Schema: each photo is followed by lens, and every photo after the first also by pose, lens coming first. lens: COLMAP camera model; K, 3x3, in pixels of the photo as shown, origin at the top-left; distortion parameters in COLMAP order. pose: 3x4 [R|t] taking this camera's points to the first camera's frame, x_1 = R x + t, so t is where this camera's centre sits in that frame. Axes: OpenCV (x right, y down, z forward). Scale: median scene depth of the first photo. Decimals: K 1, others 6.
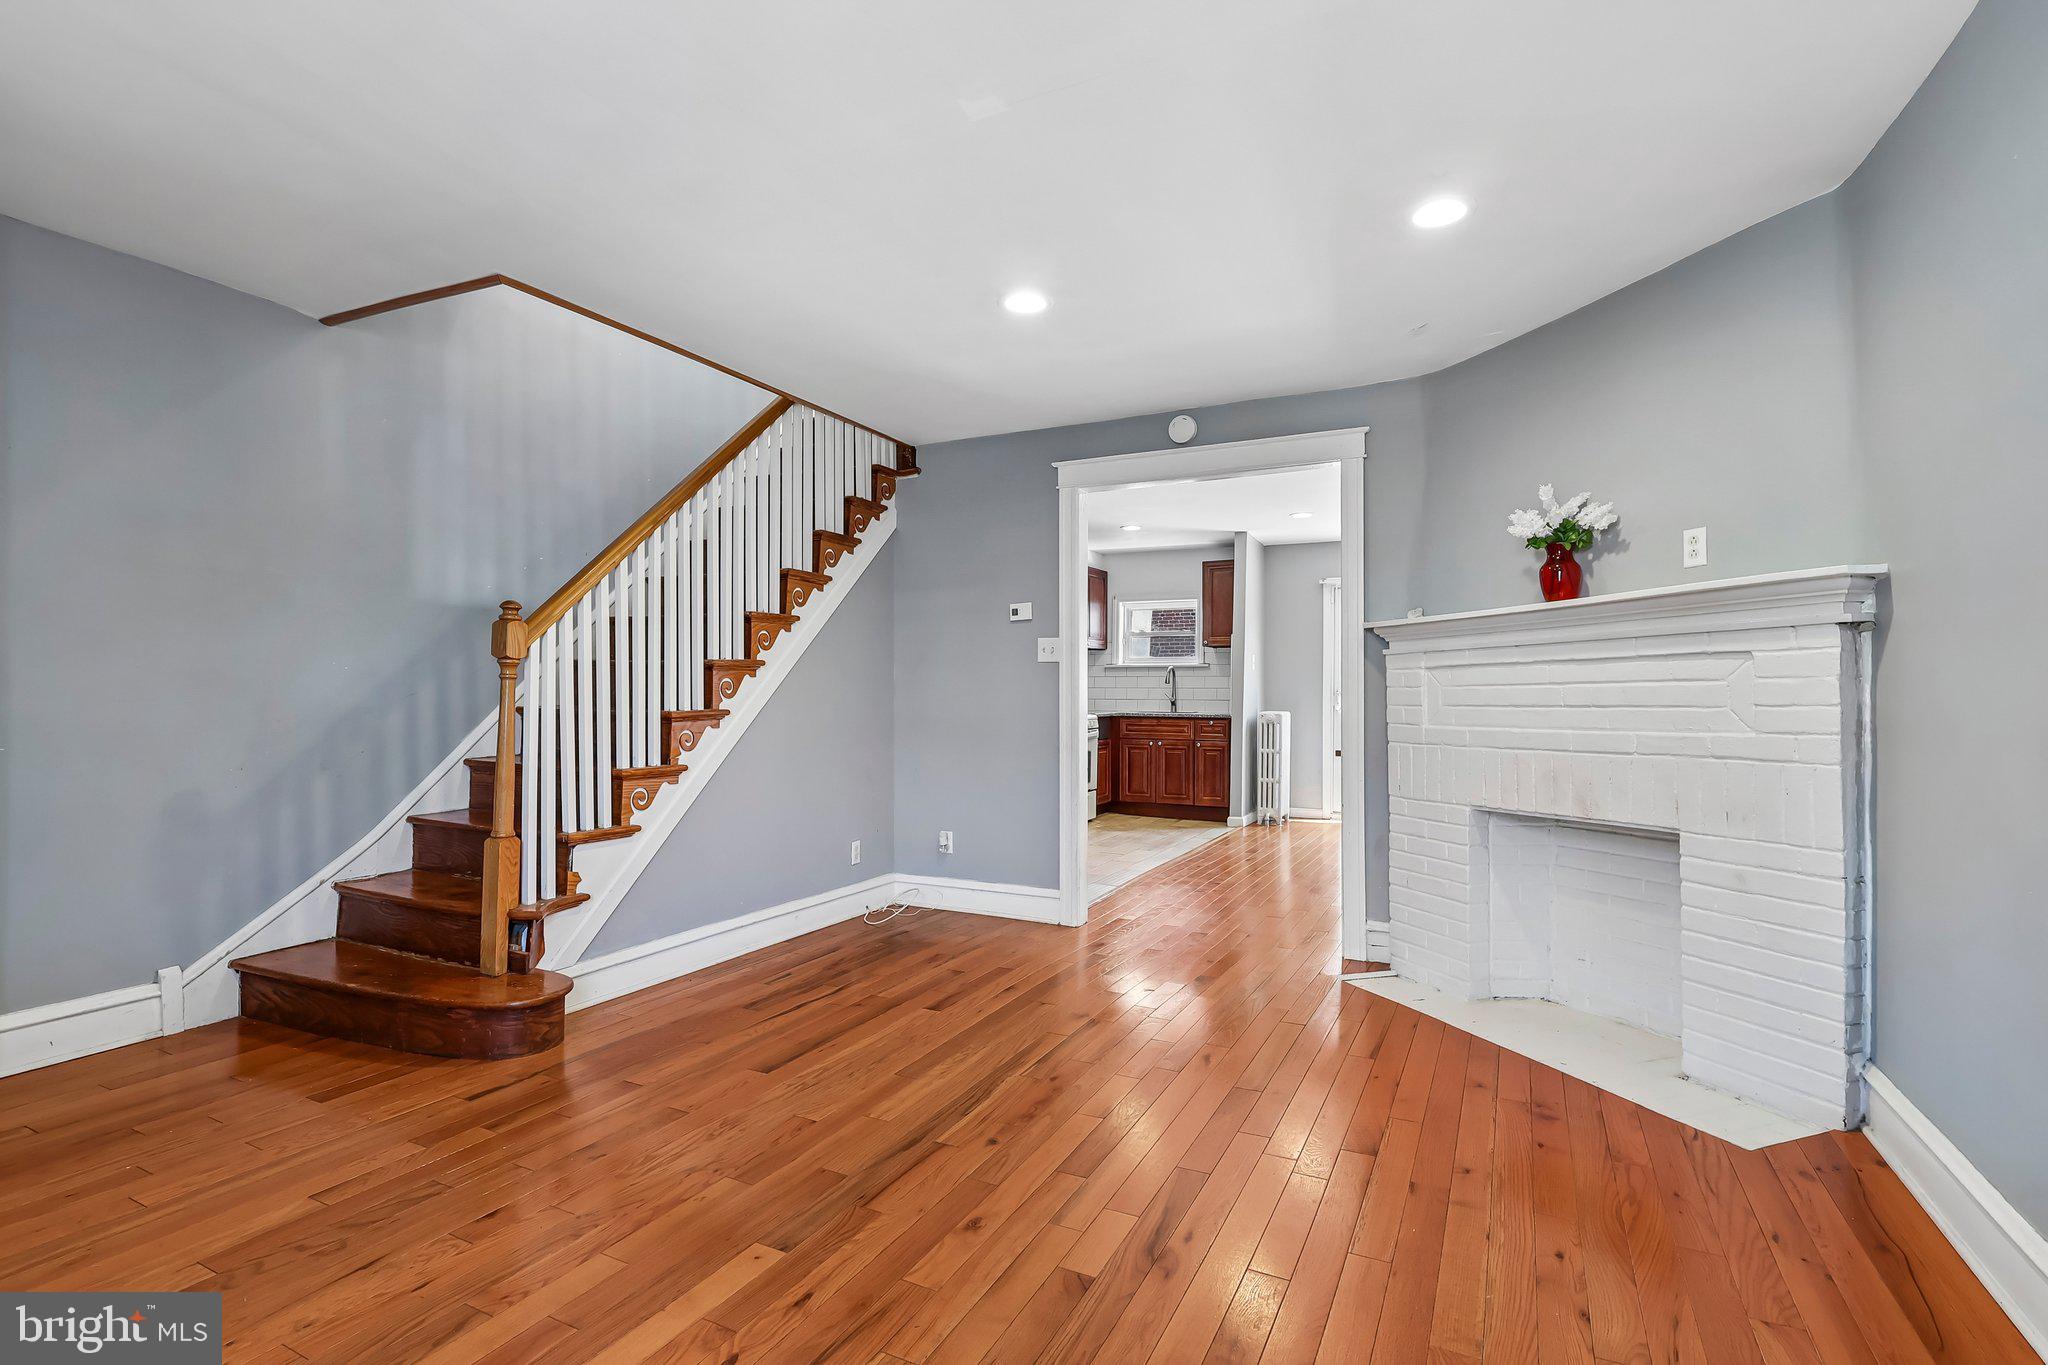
lens RADIAL K [[974.5, 0, 1030.0], [0, 974.5, 688.8], [0, 0, 1]] dist [-0.003021, 0.001721]
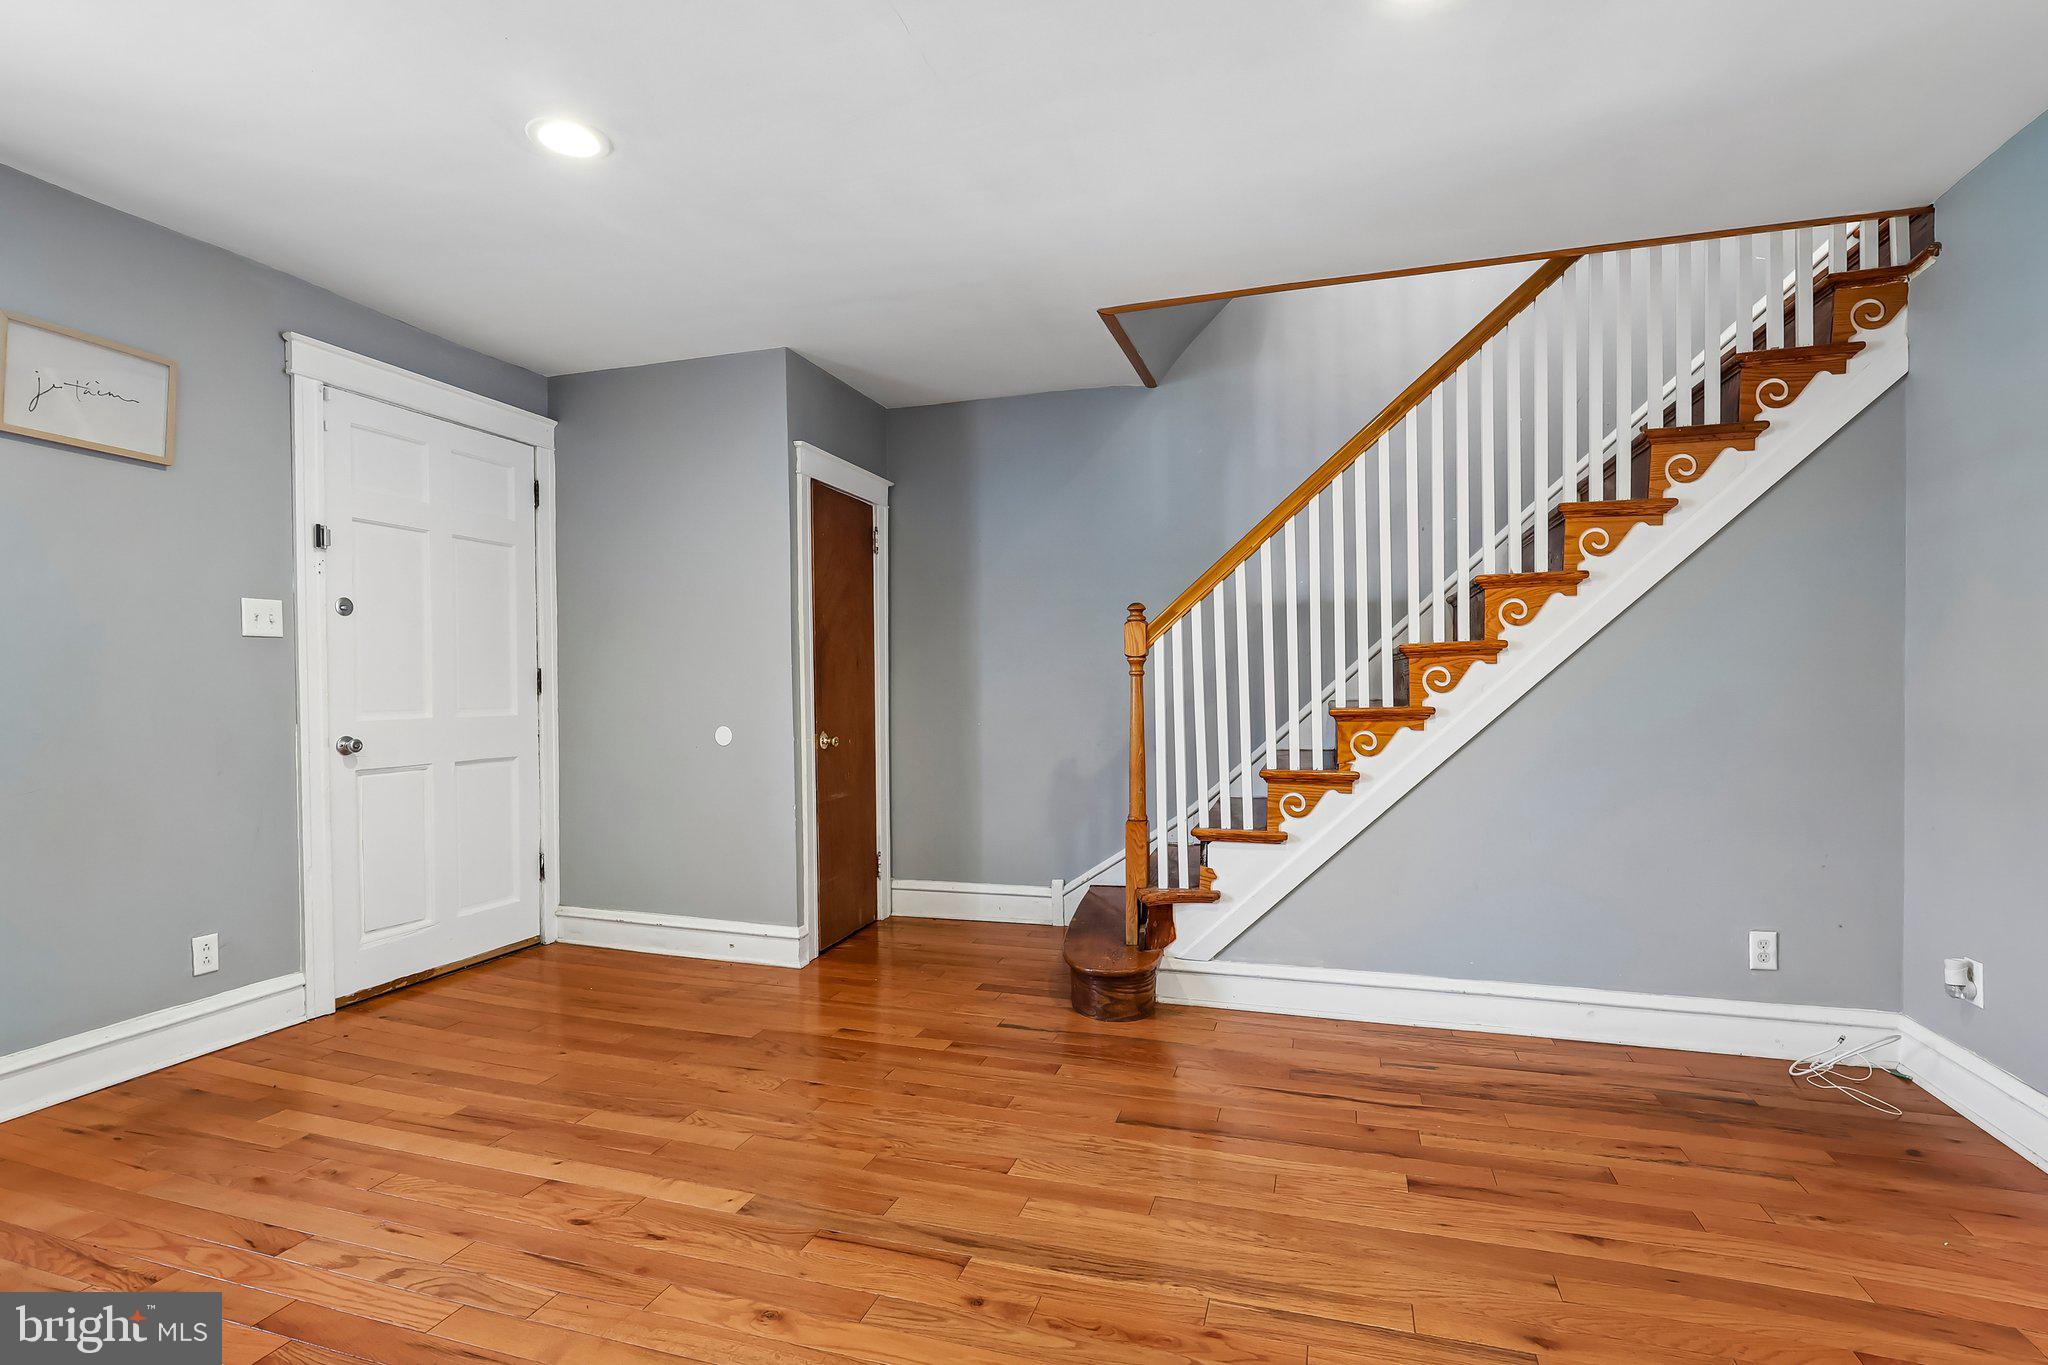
lens RADIAL K [[974.5, 0, 1015.5], [0, 974.5, 707.8], [0, 0, 1]] dist [-0.003021, 0.001721]
pose [[0.149691, 0.015197, -0.988616, 0.454122], [0.012970, 0.999766, 0.017332, 0.004164], [0.988648, -0.015417, 0.149458, 0.616405]]
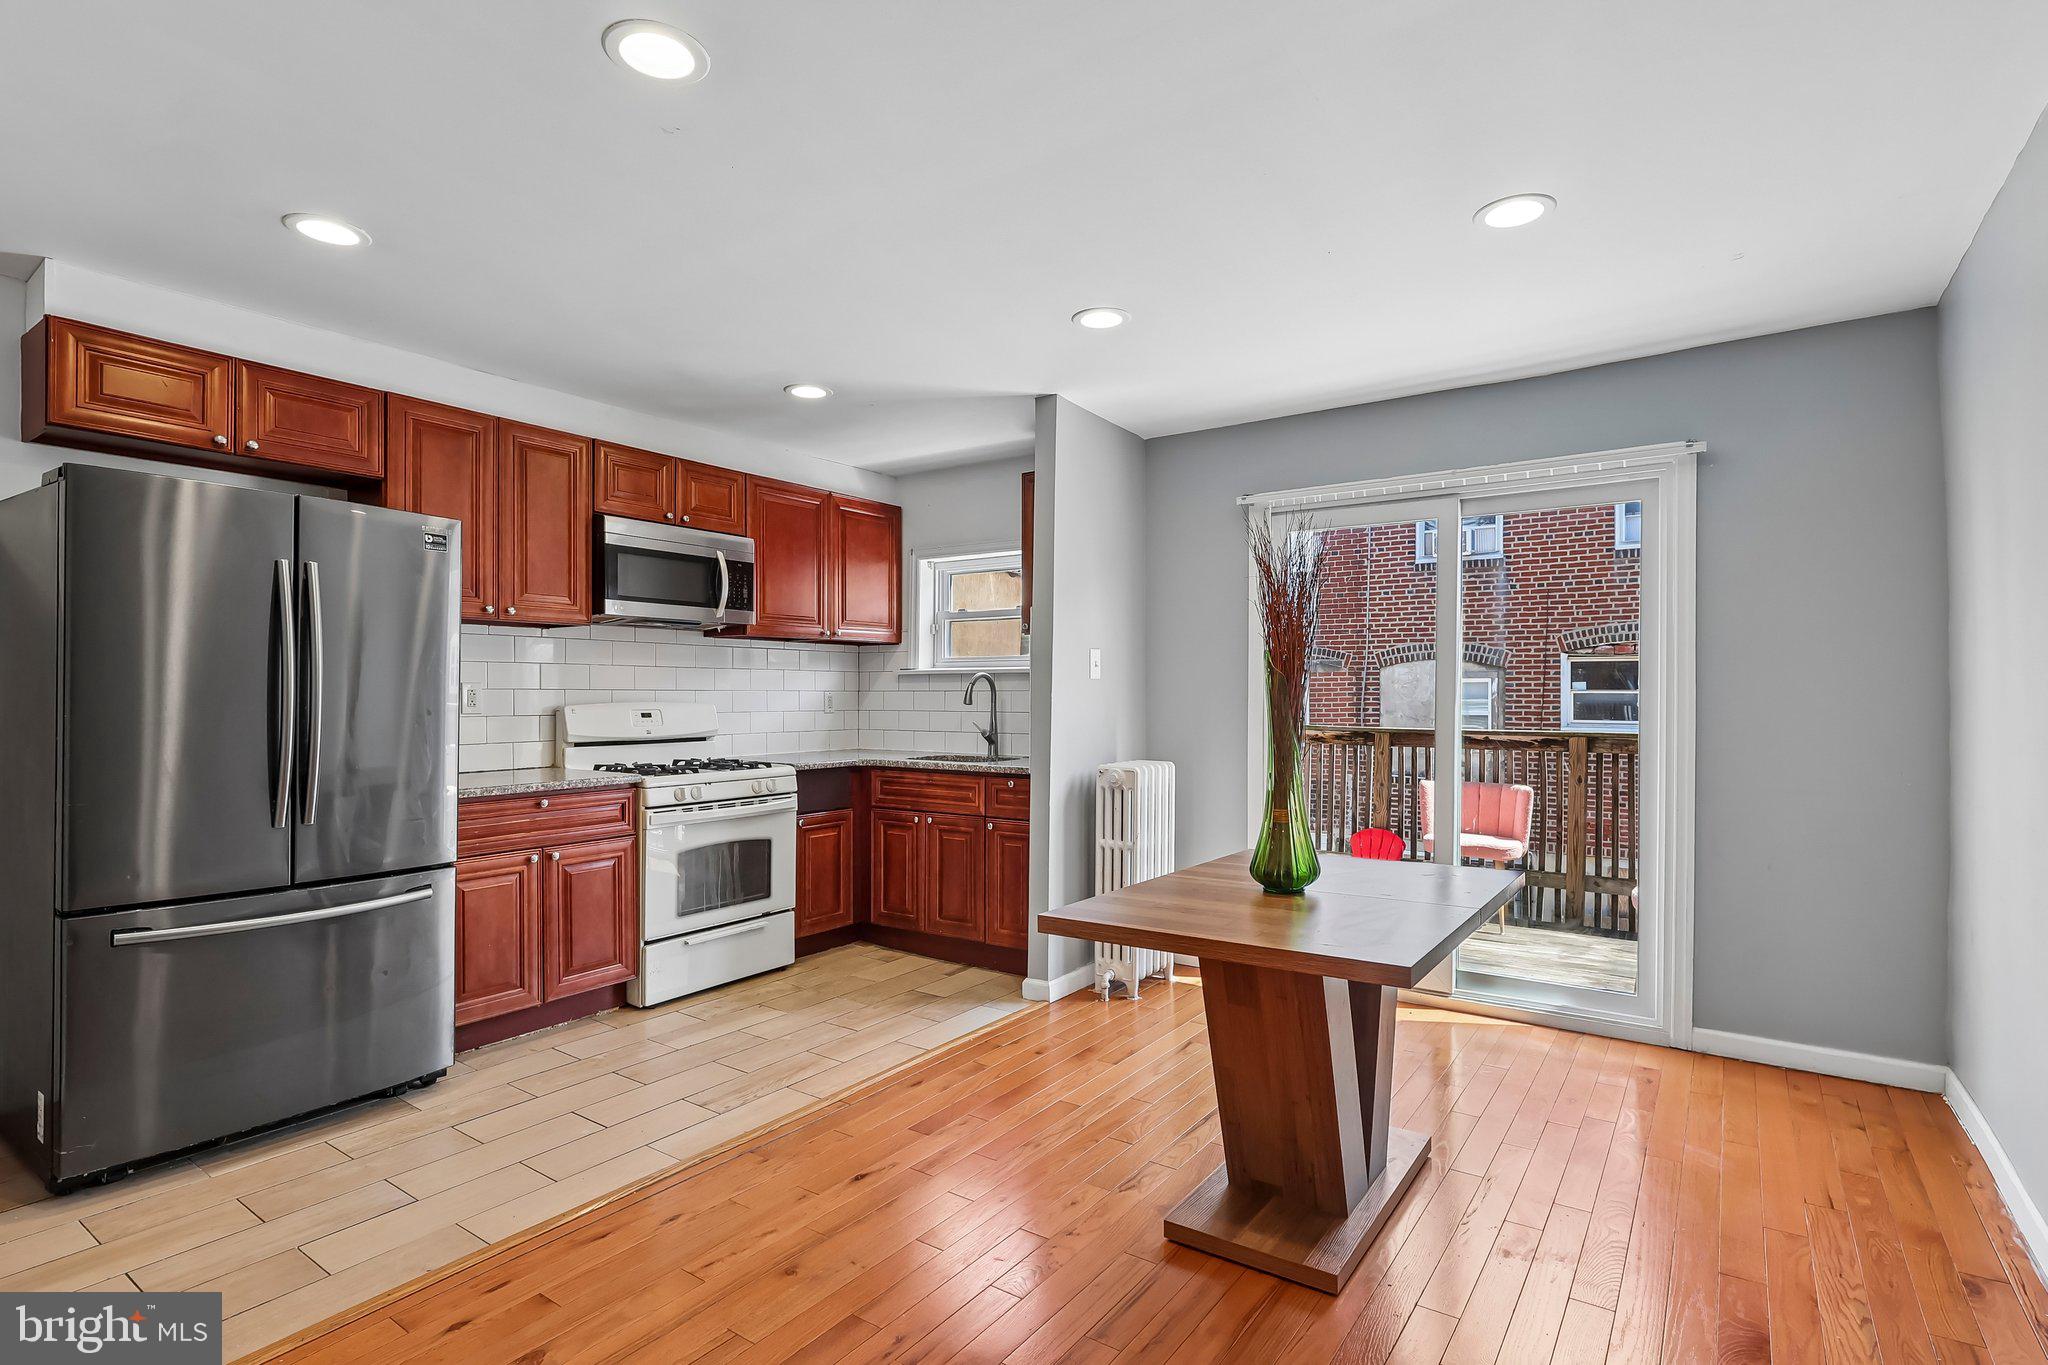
lens RADIAL K [[1007.2, 0, 1031.5], [0, 1007.2, 694.8], [0, 0, 1]] dist [0.001469, 0.001011]
pose [[0.989180, -0.003171, -0.146675, 0.624115], [0.003418, 0.999993, 0.001427, -0.028112], [0.146669, -0.001913, 0.989184, 1.096889]]
